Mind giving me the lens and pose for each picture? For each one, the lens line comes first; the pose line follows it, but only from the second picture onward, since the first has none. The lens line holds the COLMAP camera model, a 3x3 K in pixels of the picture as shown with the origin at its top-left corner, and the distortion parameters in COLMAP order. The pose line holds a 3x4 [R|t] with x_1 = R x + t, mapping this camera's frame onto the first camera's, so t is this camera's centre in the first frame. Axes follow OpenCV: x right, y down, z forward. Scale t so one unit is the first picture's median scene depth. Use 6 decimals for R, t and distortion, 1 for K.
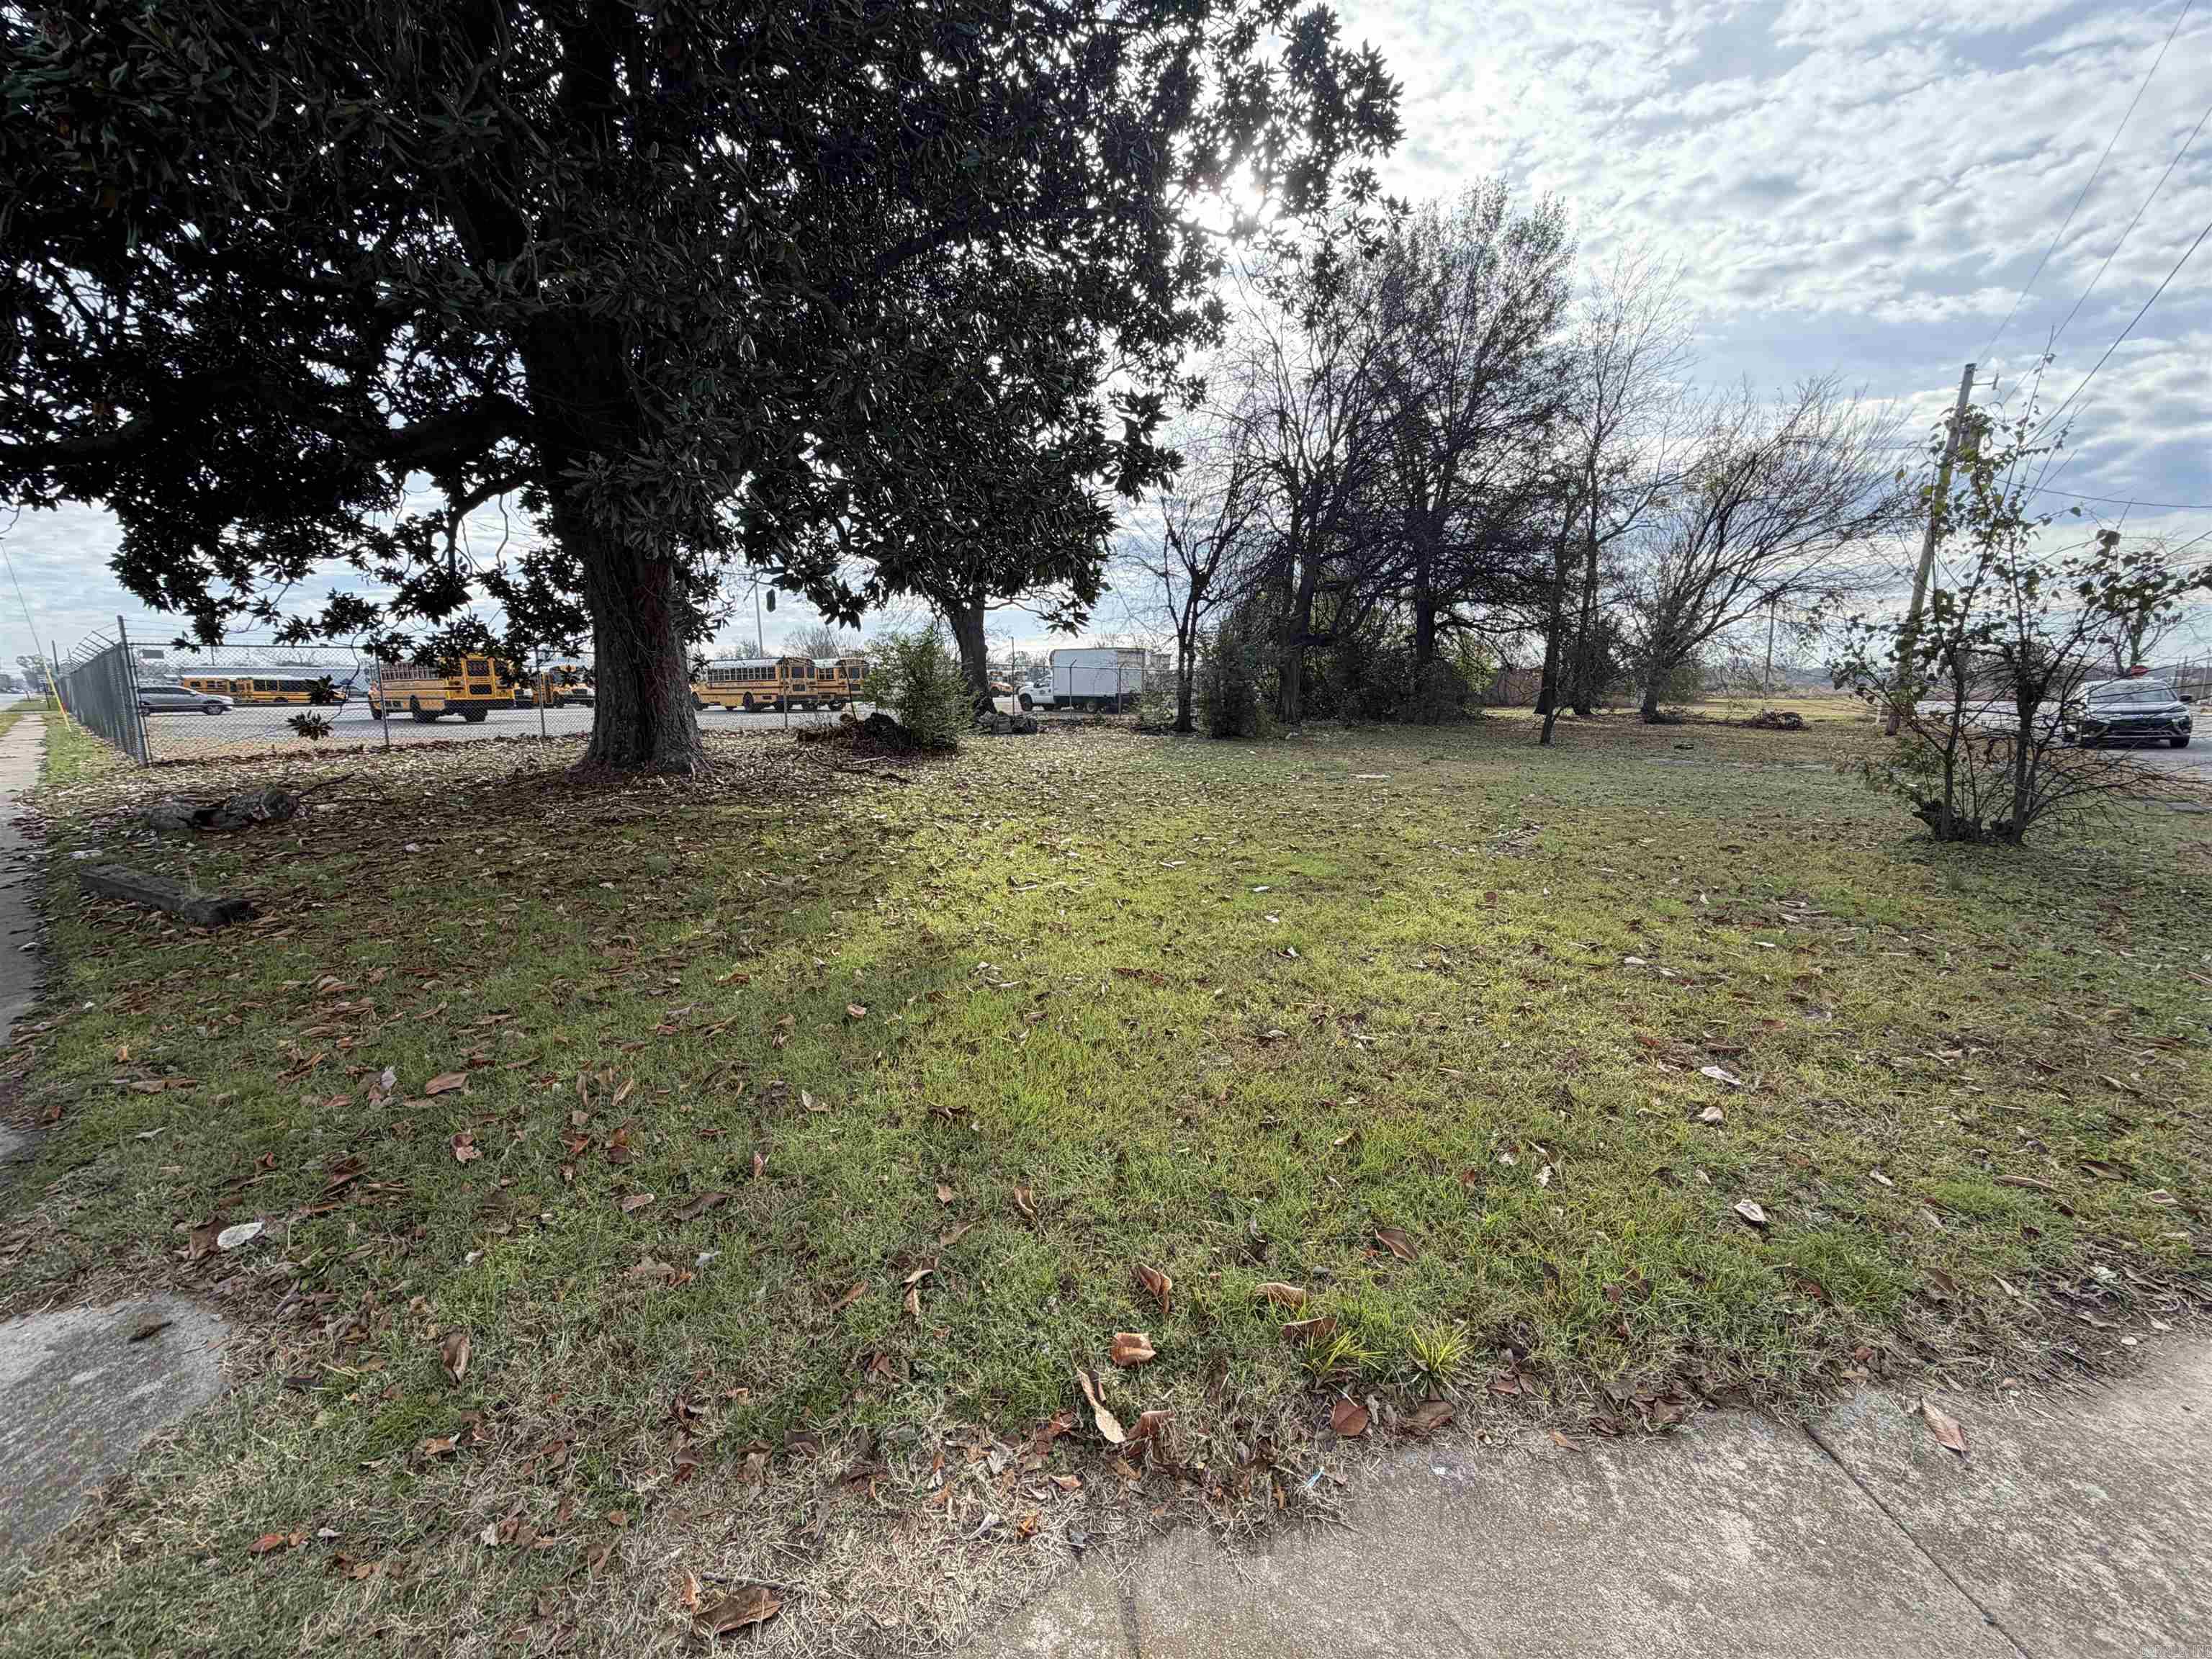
lens RADIAL K [[888.3, 0, 1106.0], [0, 888.3, 829.5], [0, 0, 1]] dist [0.001844, -0.000605]
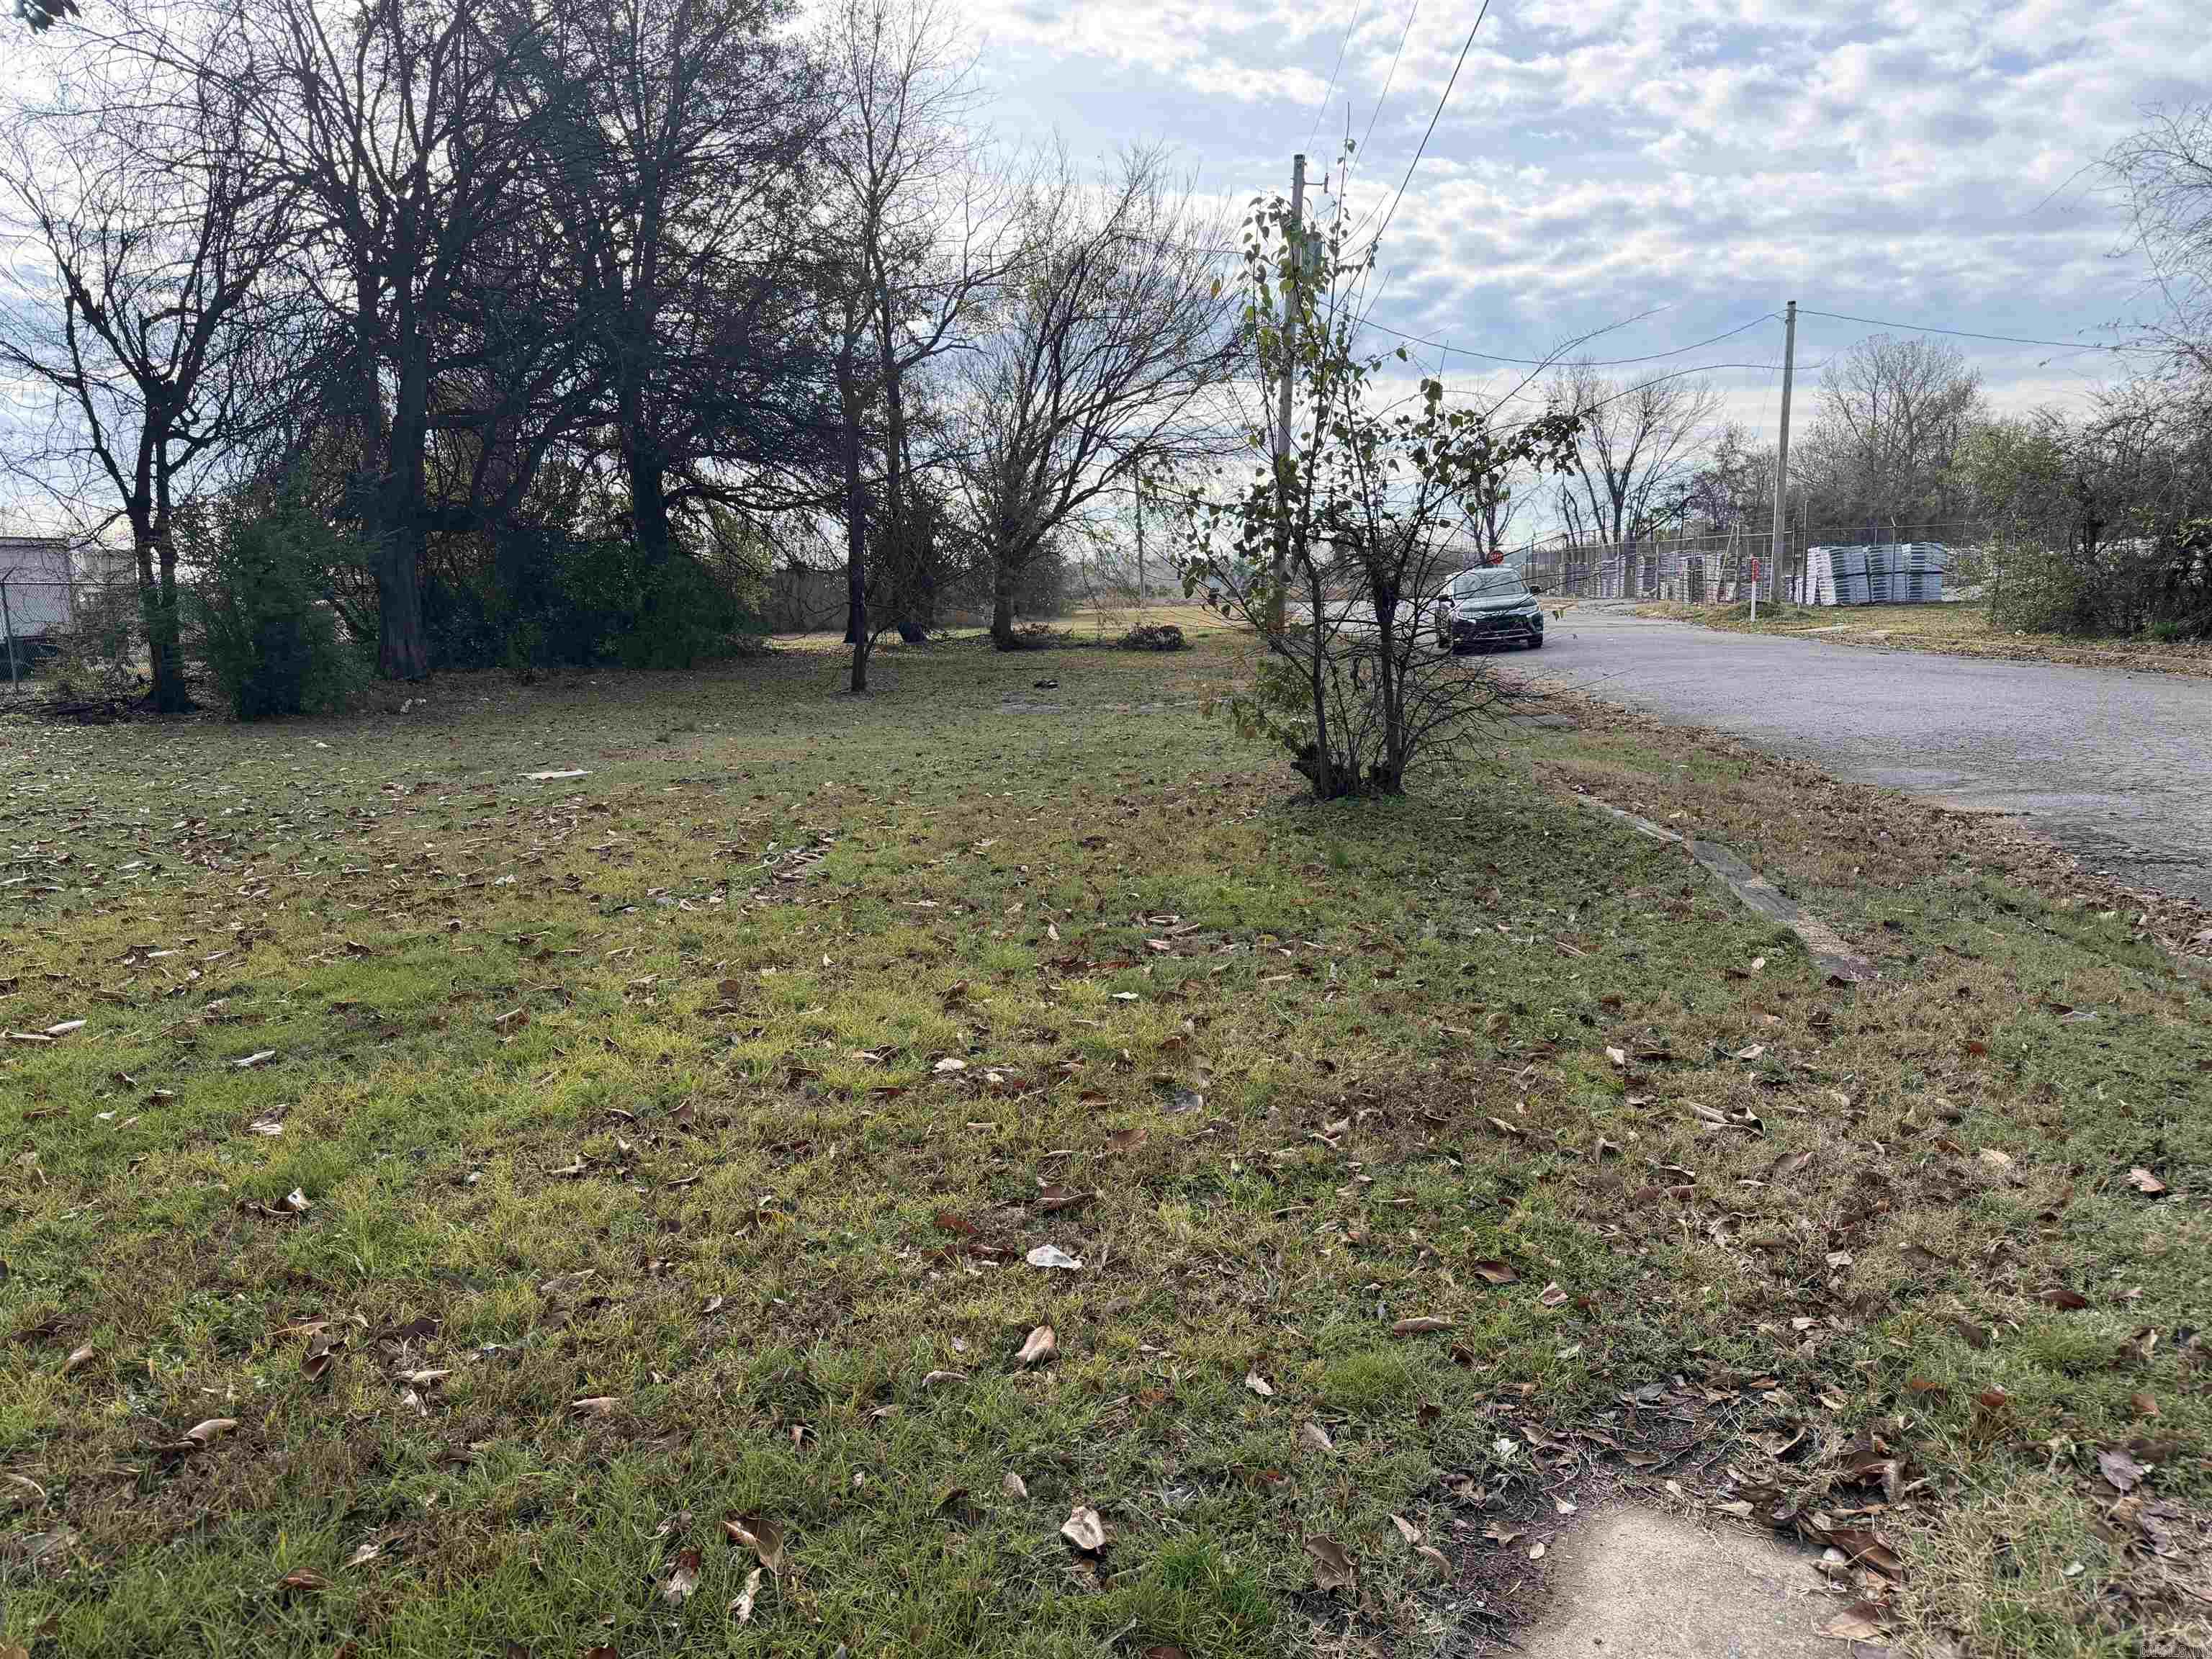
lens RADIAL K [[1519.0, 0, 1147.1], [0, 1519.0, 827.7], [0, 0, 1]] dist [0.159929, -0.214297]
pose [[0.809282, -0.118530, 0.575337, 0.092421], [0.126641, 0.991604, 0.026152, -0.014452], [-0.573606, 0.051697, 0.817498, 0.054391]]
